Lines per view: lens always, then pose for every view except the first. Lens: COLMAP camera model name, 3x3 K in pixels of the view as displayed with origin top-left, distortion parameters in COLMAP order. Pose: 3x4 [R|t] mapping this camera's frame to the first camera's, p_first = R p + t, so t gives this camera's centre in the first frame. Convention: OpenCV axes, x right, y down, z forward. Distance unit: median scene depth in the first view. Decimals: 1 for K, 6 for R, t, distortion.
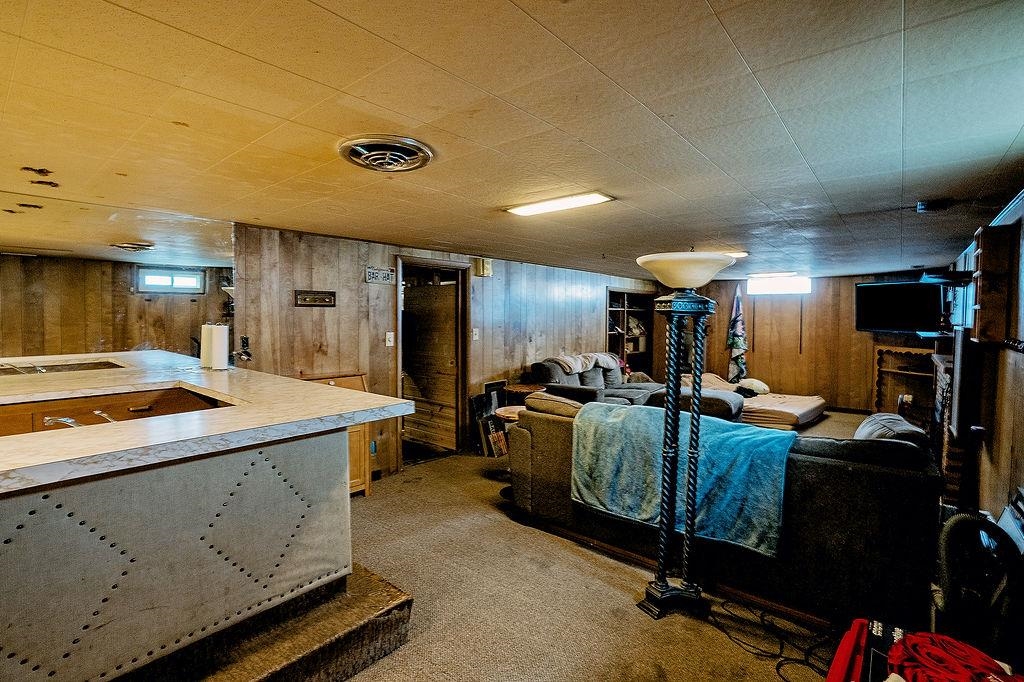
lens RADIAL K [[477.7, 0, 512.1], [0, 477.7, 340.1], [0, 0, 1]] dist [-0.050698, 0.001916]
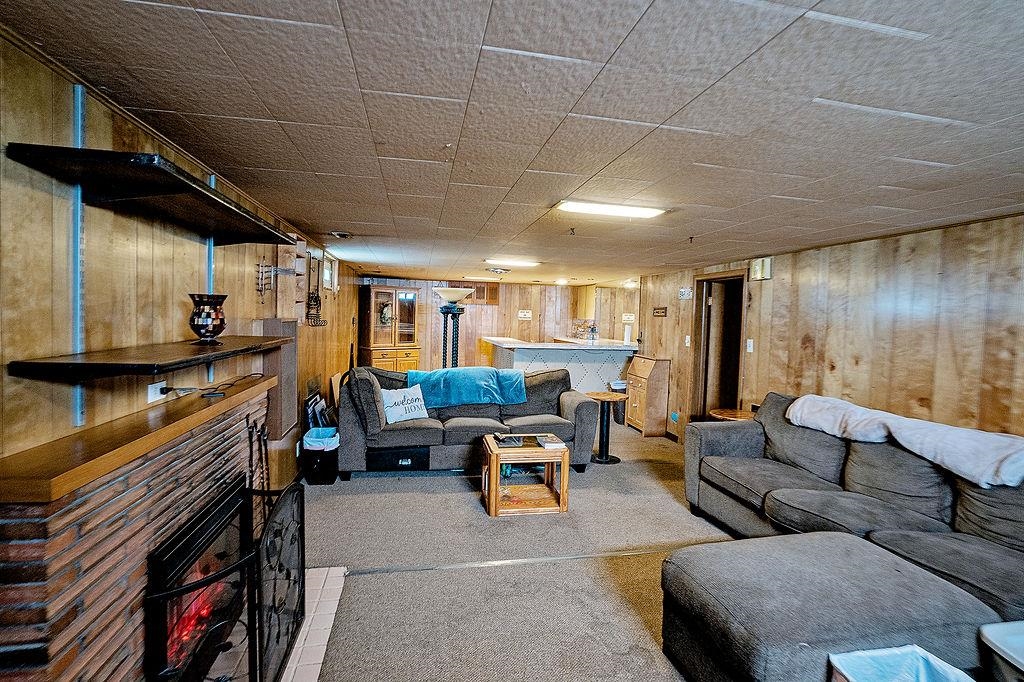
lens RADIAL K [[477.7, 0, 518.0], [0, 477.7, 335.9], [0, 0, 1]] dist [-0.050698, 0.001916]
pose [[-0.622680, 0.008030, -0.782435, 0.616332], [-0.075189, 0.994706, 0.070045, -0.042006], [0.778855, 0.102446, -0.618780, 0.843879]]
